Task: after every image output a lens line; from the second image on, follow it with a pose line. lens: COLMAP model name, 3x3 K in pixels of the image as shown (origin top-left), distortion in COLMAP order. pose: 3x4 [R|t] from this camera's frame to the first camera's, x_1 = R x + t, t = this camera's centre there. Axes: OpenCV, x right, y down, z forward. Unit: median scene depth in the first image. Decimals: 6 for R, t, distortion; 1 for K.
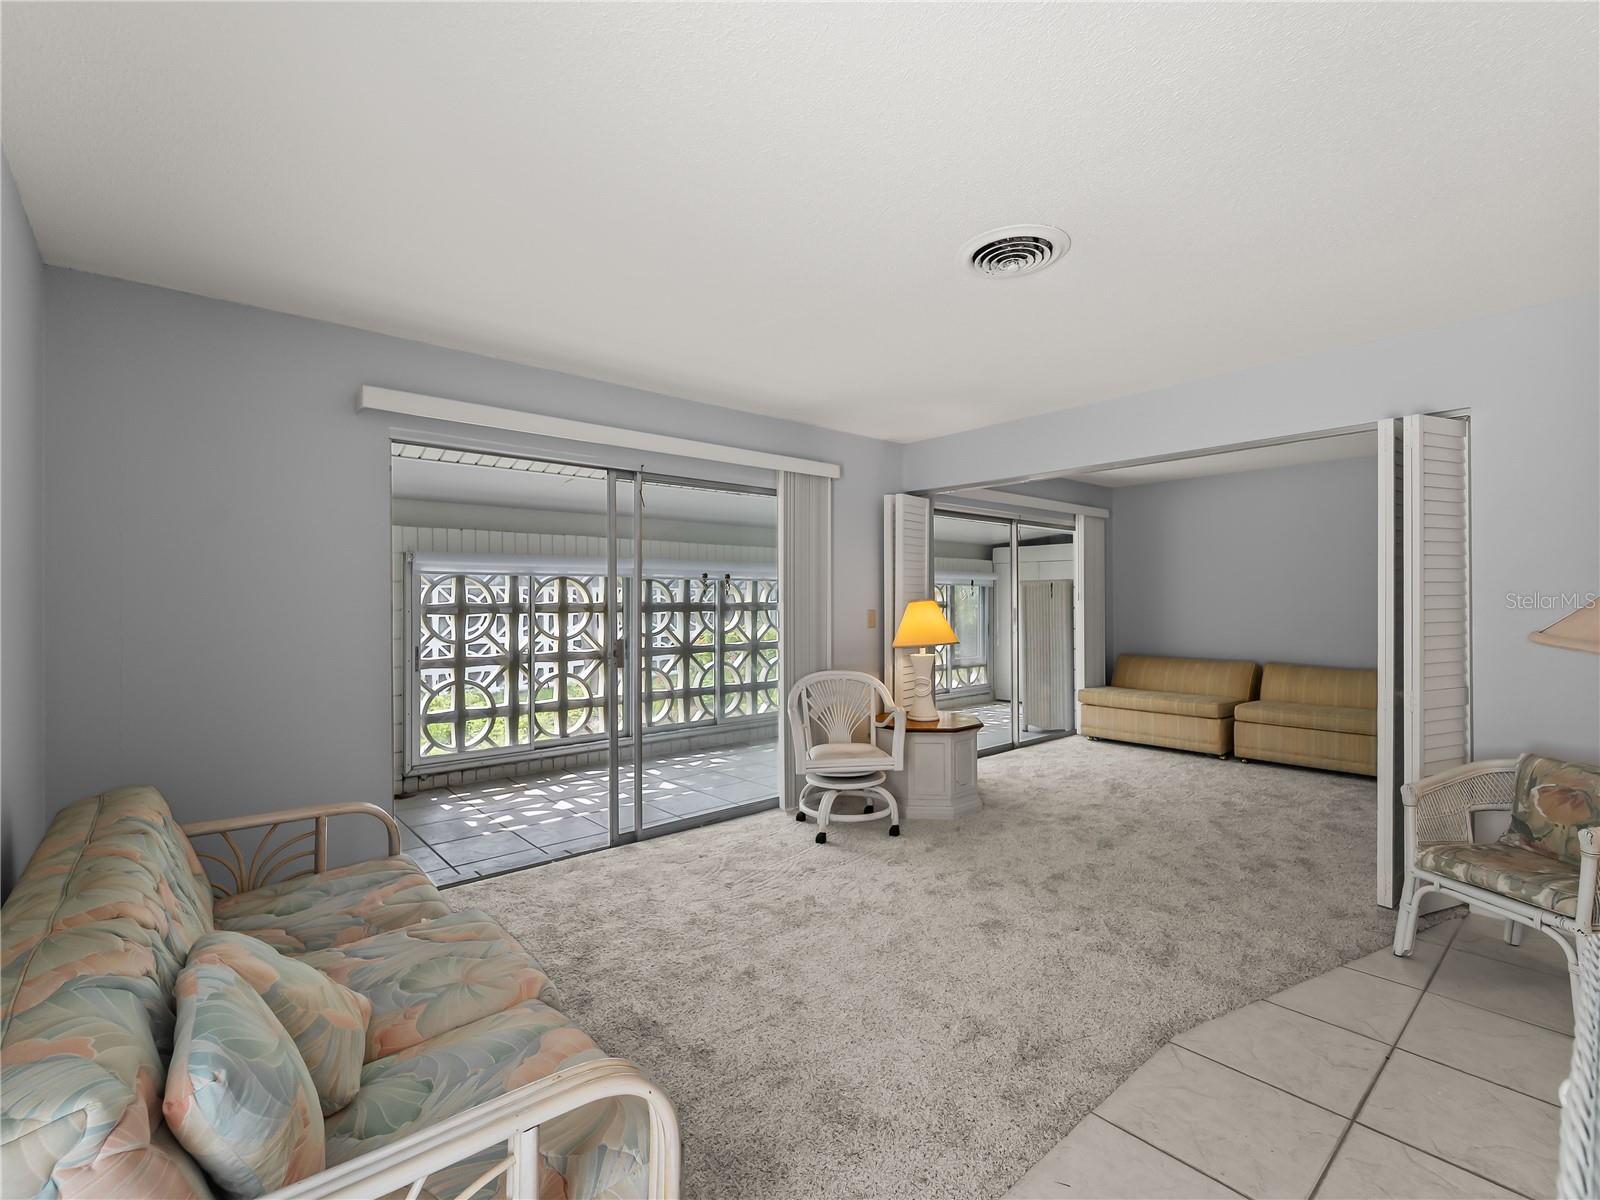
lens RADIAL K [[727.9, 0, 801.4], [0, 727.9, 606.8], [0, 0, 1]] dist [0.000142, -0.000419]
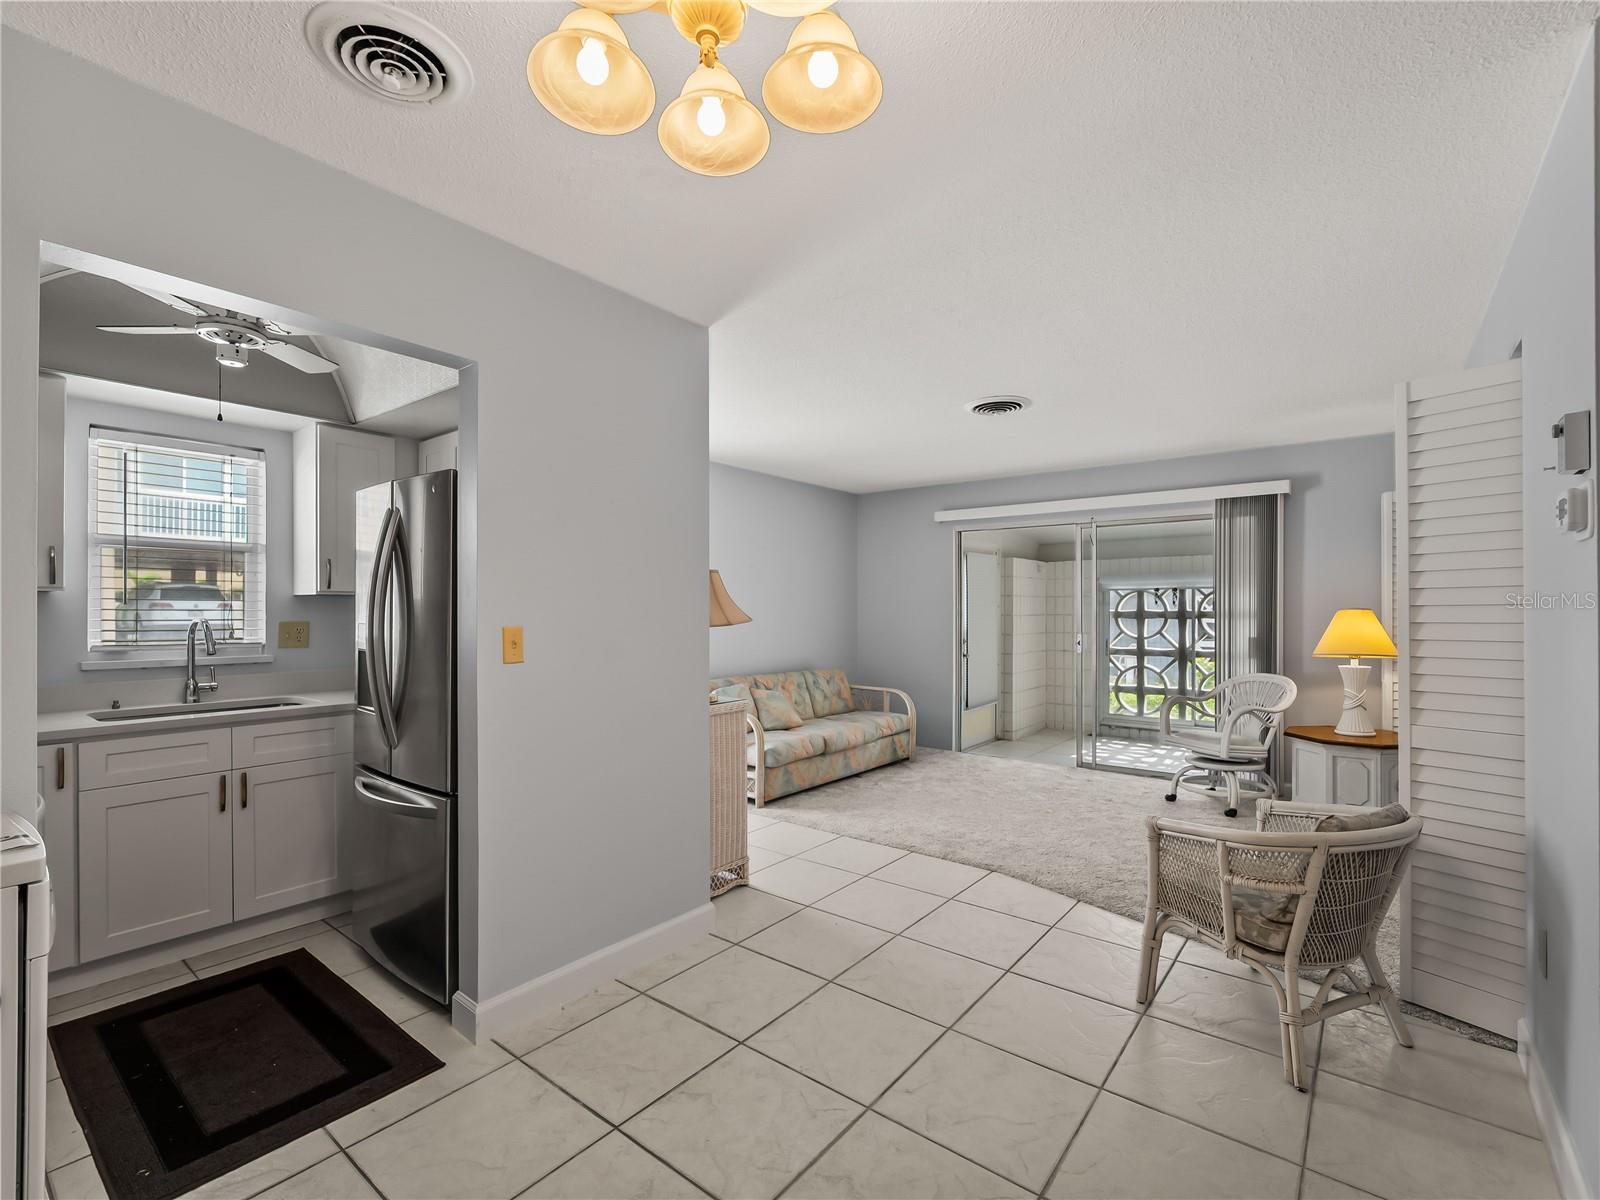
lens RADIAL K [[727.9, 0, 801.4], [0, 727.9, 606.8], [0, 0, 1]] dist [0.000142, -0.000419]
pose [[0.181208, -0.003118, -0.983440, 1.068609], [-0.006711, 0.999968, -0.004407, -0.001879], [0.983422, 0.007398, 0.181181, 0.131939]]
